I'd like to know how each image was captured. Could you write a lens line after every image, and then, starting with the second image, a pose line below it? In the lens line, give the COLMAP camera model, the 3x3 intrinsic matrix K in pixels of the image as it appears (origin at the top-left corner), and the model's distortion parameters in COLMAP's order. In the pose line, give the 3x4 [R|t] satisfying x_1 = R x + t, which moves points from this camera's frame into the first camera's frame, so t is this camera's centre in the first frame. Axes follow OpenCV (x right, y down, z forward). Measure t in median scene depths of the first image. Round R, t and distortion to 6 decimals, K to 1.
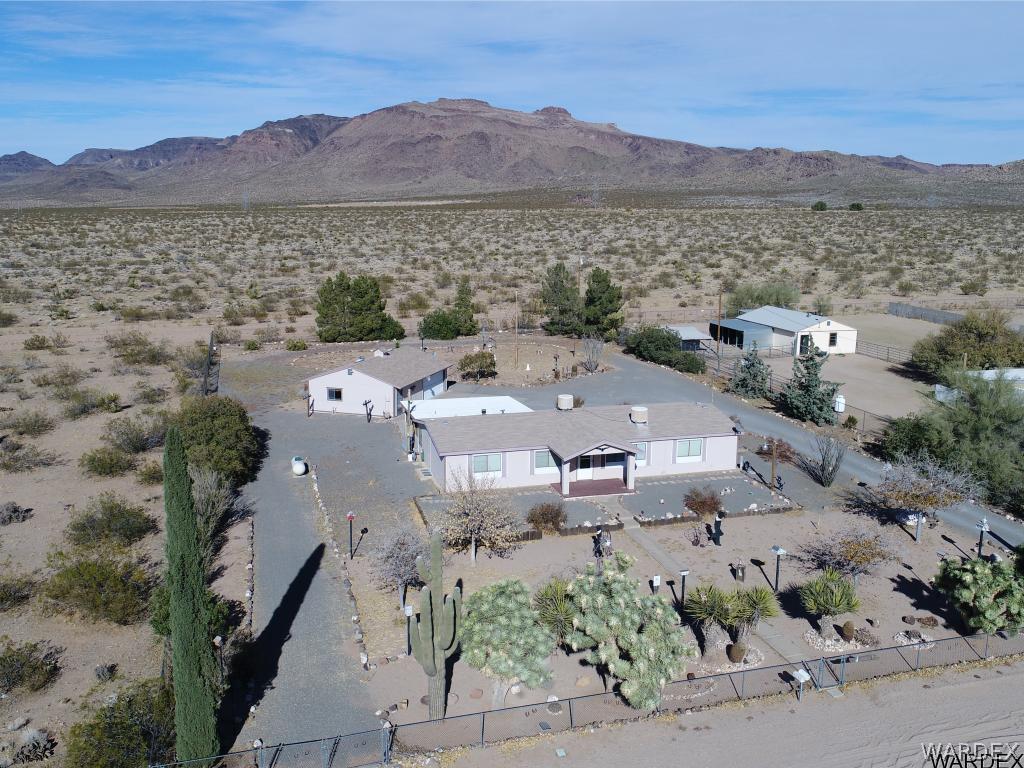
lens RADIAL K [[922.4, 0, 508.7], [0, 922.4, 385.2], [0, 0, 1]] dist [0.006208, -0.001548]
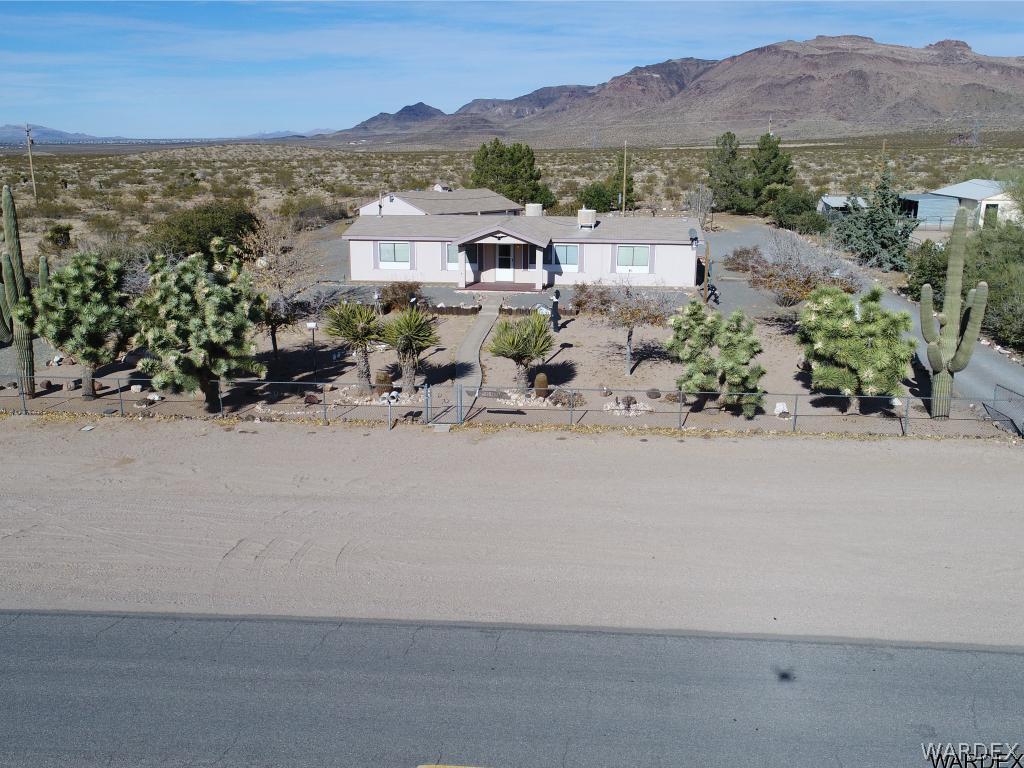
lens RADIAL K [[922.4, 0, 512.5], [0, 922.4, 383.2], [0, 0, 1]] dist [0.006208, -0.001548]
pose [[0.928523, 0.092998, -0.359439, 0.213103], [-0.074689, 0.995117, 0.064526, 0.071901], [0.363684, -0.033067, 0.930935, 0.081874]]
